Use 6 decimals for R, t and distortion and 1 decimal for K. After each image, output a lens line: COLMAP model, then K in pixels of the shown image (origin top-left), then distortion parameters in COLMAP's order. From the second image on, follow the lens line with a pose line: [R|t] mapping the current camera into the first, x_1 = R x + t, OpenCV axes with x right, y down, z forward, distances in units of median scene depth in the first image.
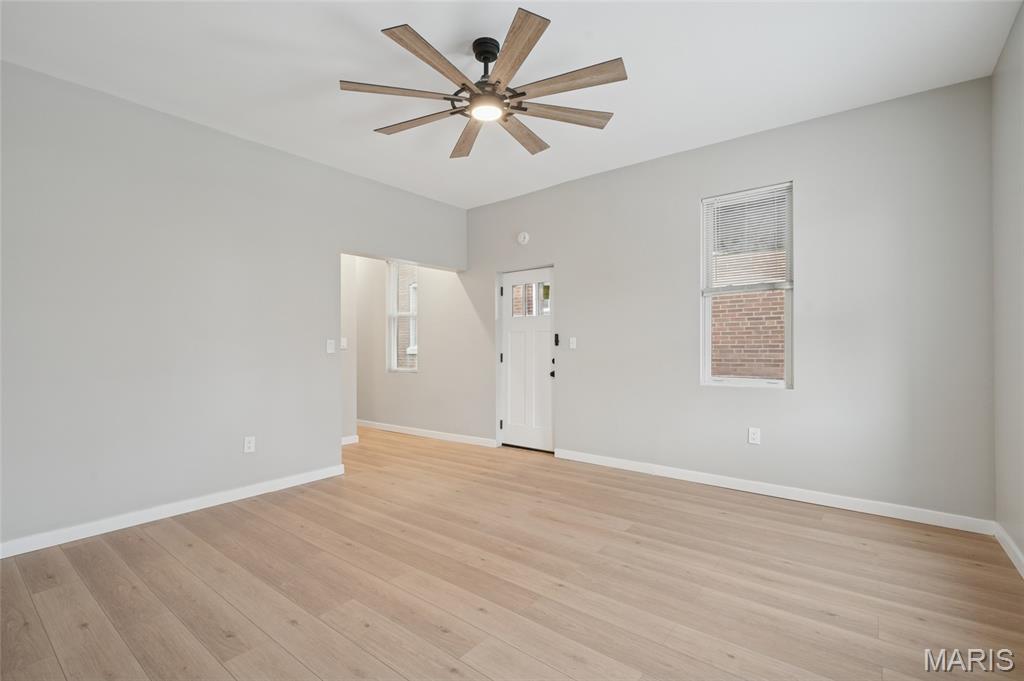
lens RADIAL K [[452.1, 0, 521.5], [0, 452.1, 345.6], [0, 0, 1]] dist [0.000218, 0.000085]
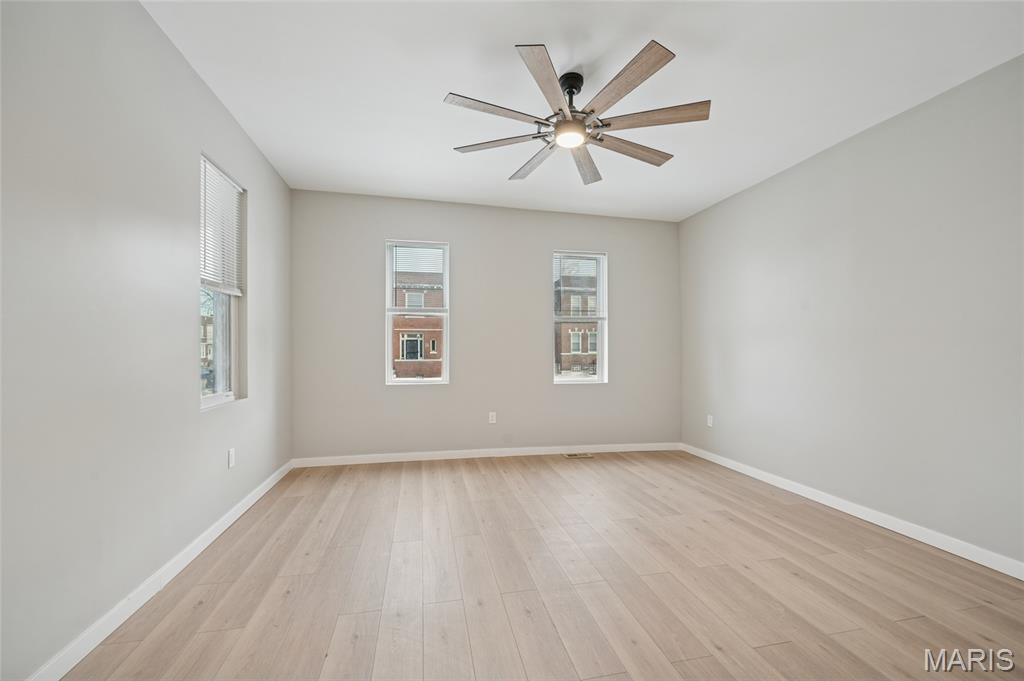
lens RADIAL K [[415.2, 0, 501.2], [0, 415.2, 342.5], [0, 0, 1]] dist [-0.000397, 0.000070]
pose [[-0.740704, 0.011950, 0.671726, -0.534761], [0.004875, 0.999911, -0.012413, -0.014743], [-0.671814, -0.005920, -0.740696, 1.593747]]
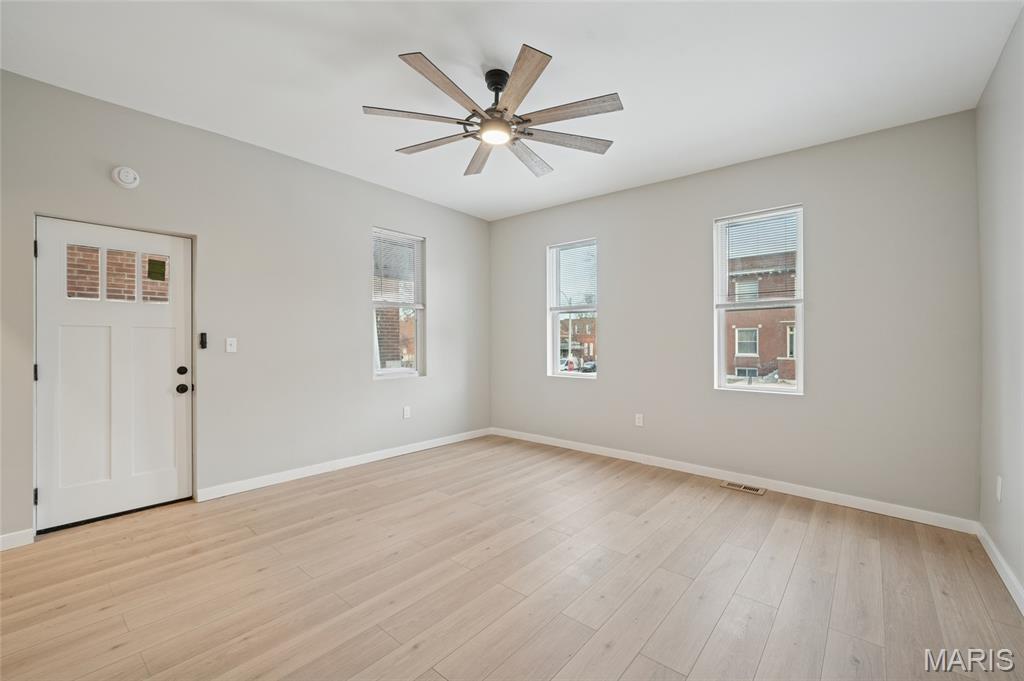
lens RADIAL K [[415.2, 0, 501.2], [0, 415.2, 342.5], [0, 0, 1]] dist [-0.000397, 0.000070]
pose [[0.081405, 0.005031, 0.996668, -0.936277], [0.001302, 0.999986, -0.005154, -0.009878], [-0.996680, 0.001717, 0.081397, 0.778147]]
